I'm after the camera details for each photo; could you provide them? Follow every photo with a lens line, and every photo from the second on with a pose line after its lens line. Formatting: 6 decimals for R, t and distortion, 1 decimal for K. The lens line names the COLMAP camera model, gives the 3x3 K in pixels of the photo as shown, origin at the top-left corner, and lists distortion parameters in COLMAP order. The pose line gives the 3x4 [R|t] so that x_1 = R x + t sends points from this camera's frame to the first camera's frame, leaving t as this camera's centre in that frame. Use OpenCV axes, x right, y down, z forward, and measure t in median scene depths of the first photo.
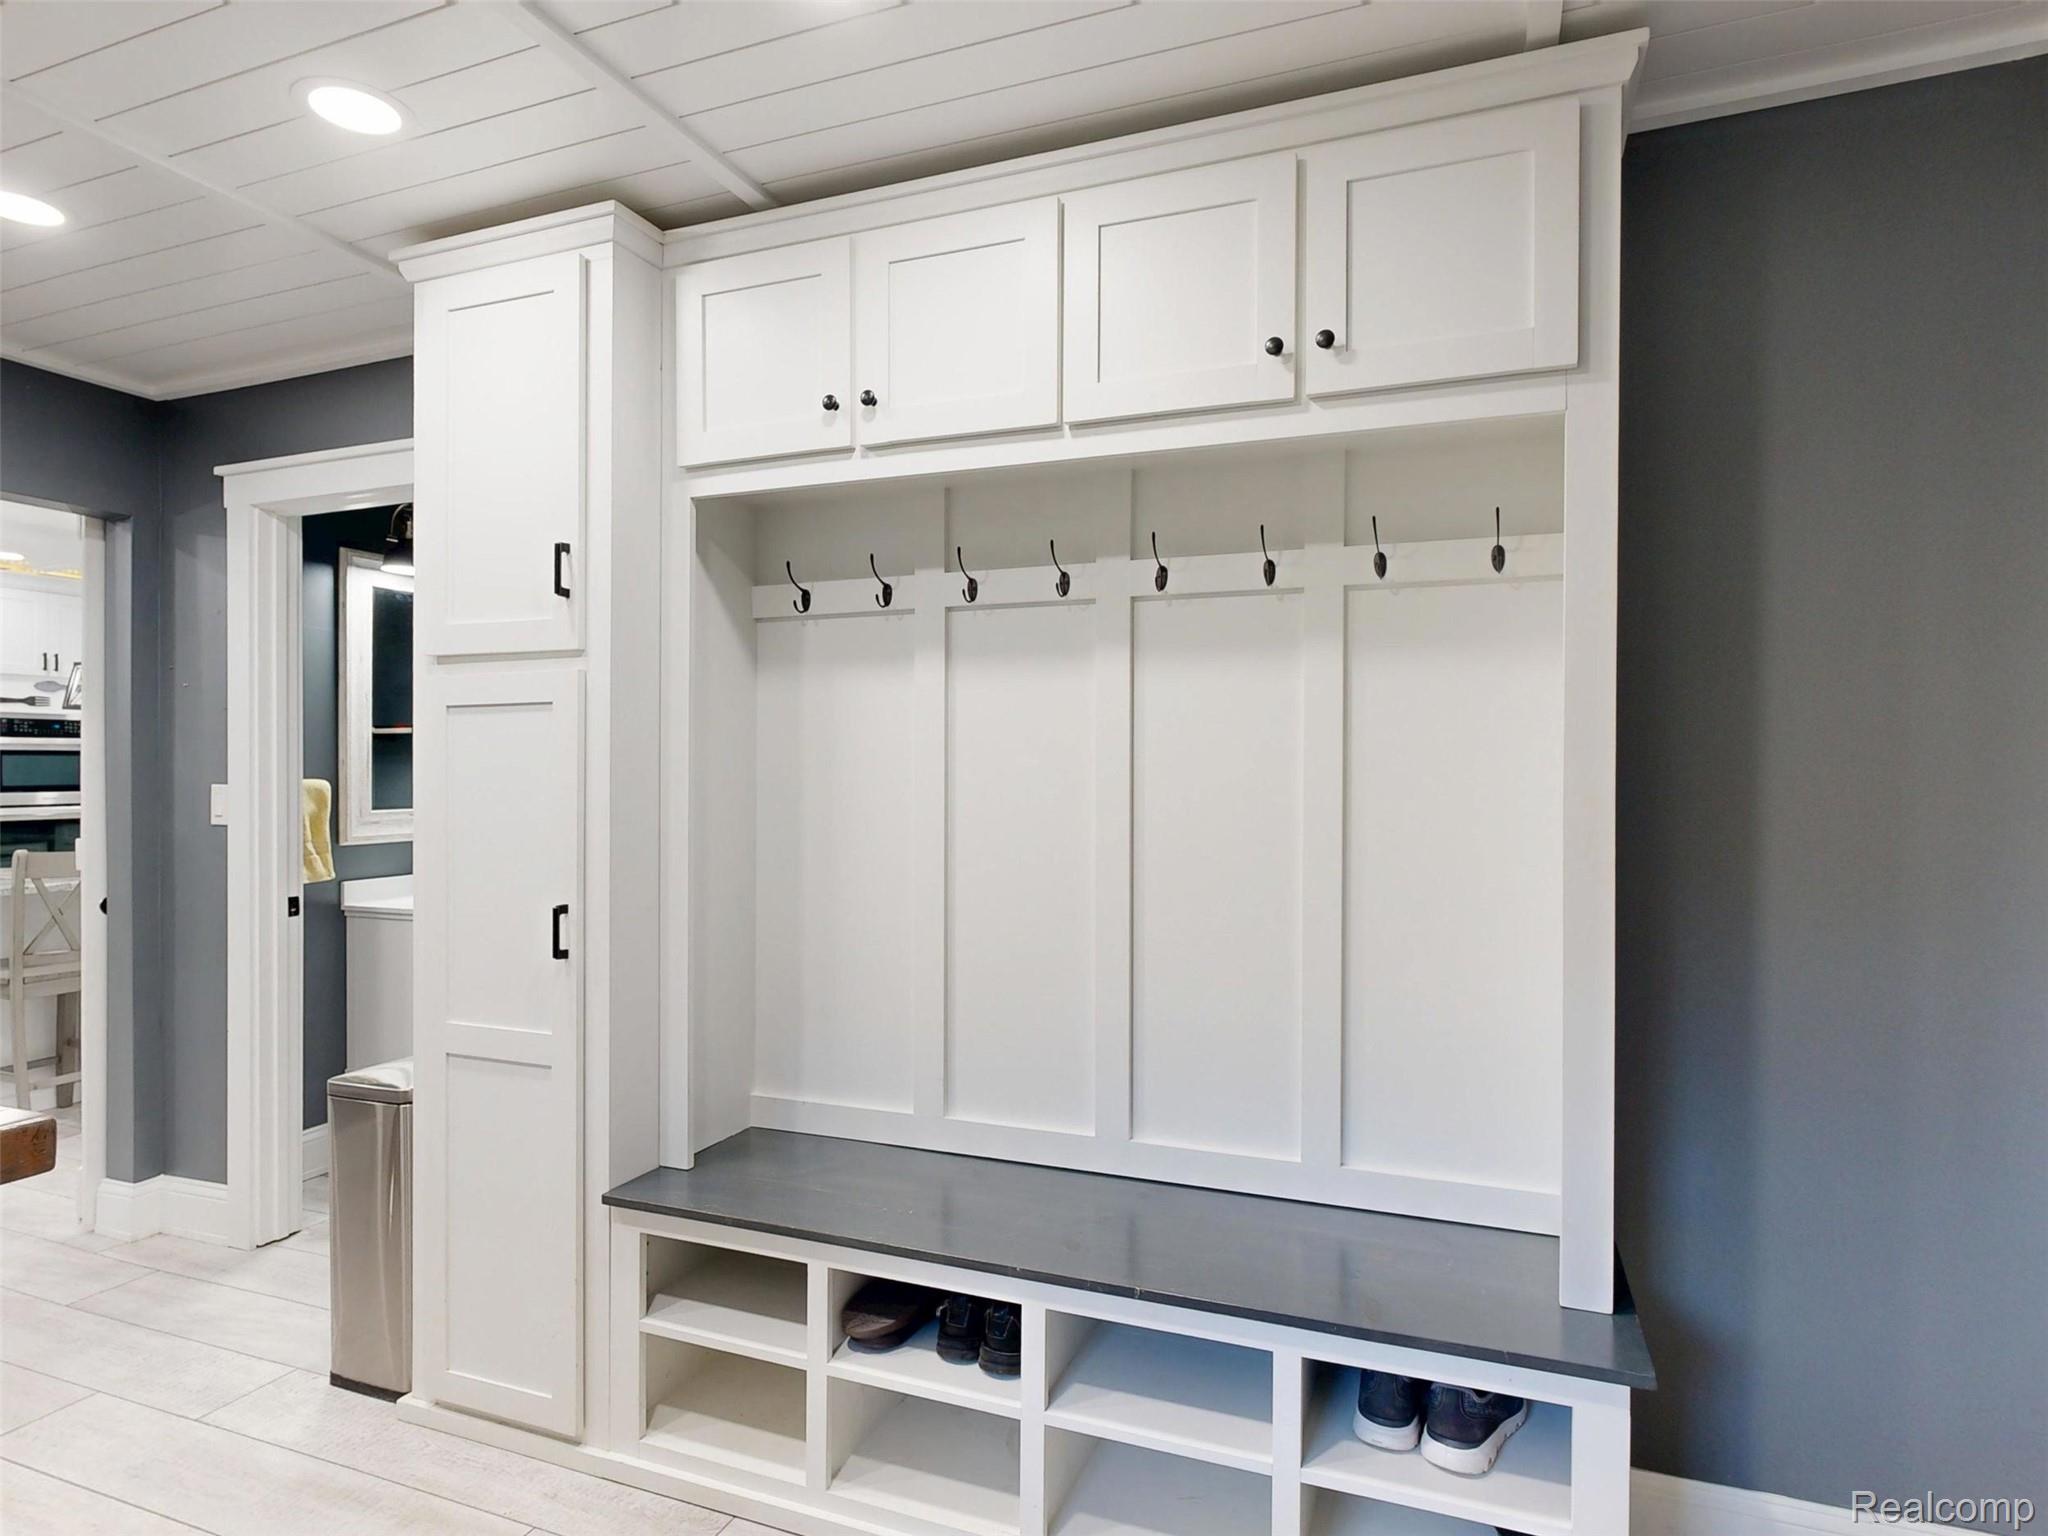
lens RADIAL K [[1167.2, 0, 1024.0], [0, 1167.2, 768.0], [0, 0, 1]] dist [0.001550, -0.000537]
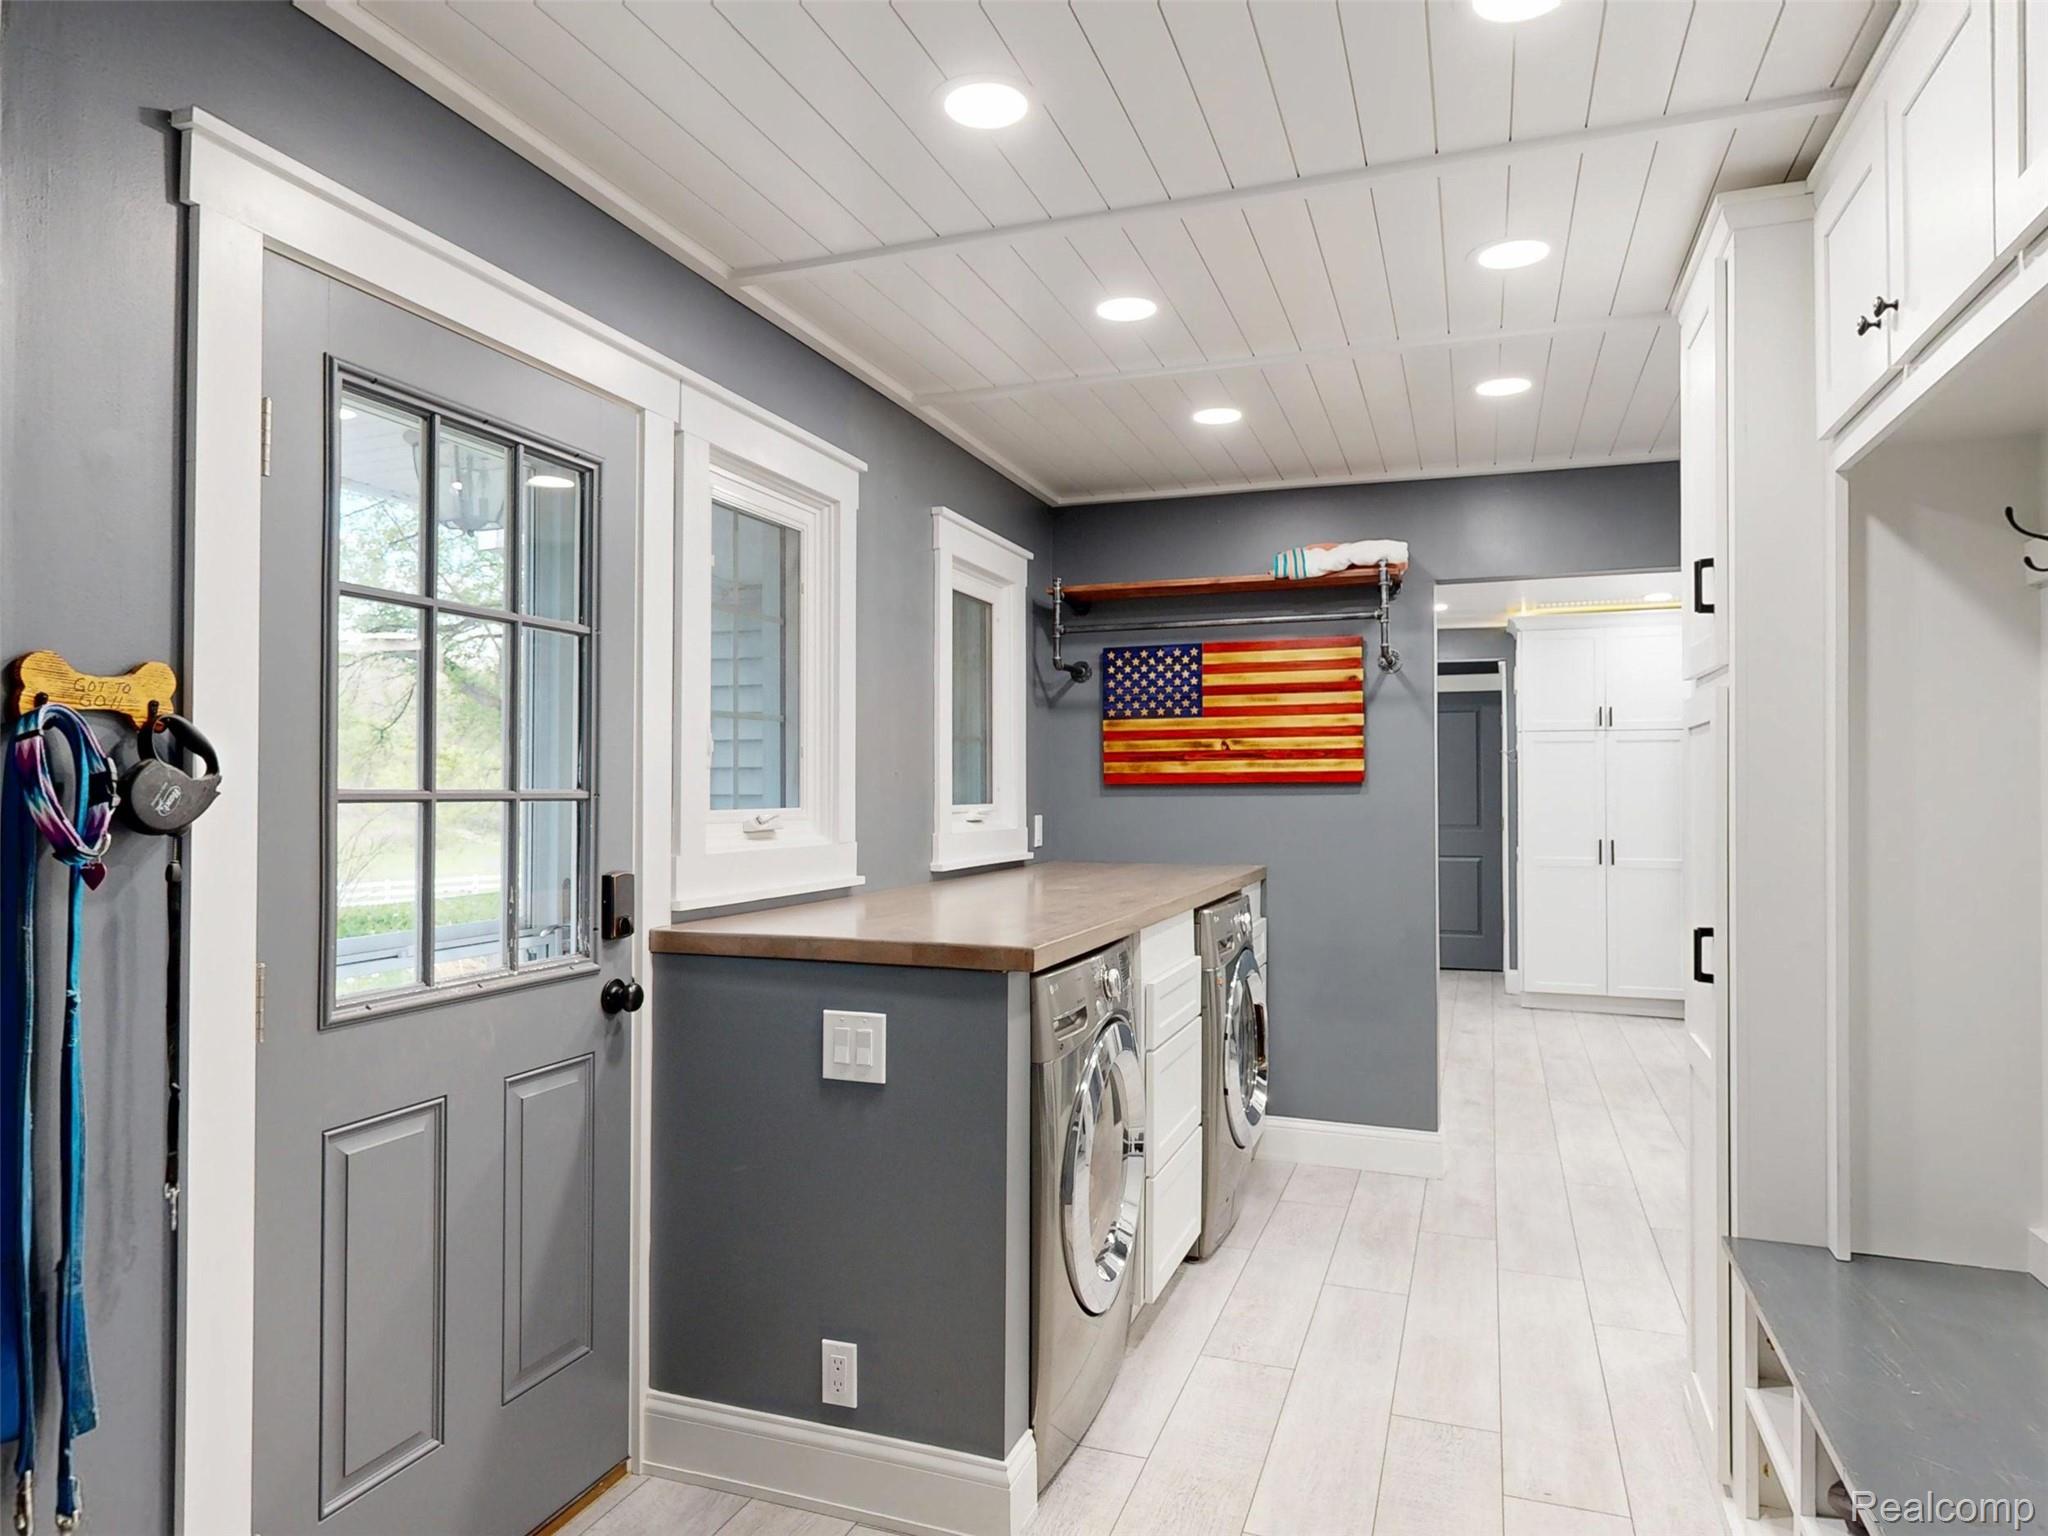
lens RADIAL K [[1167.2, 0, 1024.0], [0, 1167.2, 768.0], [0, 0, 1]] dist [0.001550, -0.000537]
pose [[0.041520, -0.018062, -0.998974, 0.561016], [-0.006322, 0.999812, -0.018340, 0.005228], [0.999118, 0.007077, 0.041398, 0.387547]]
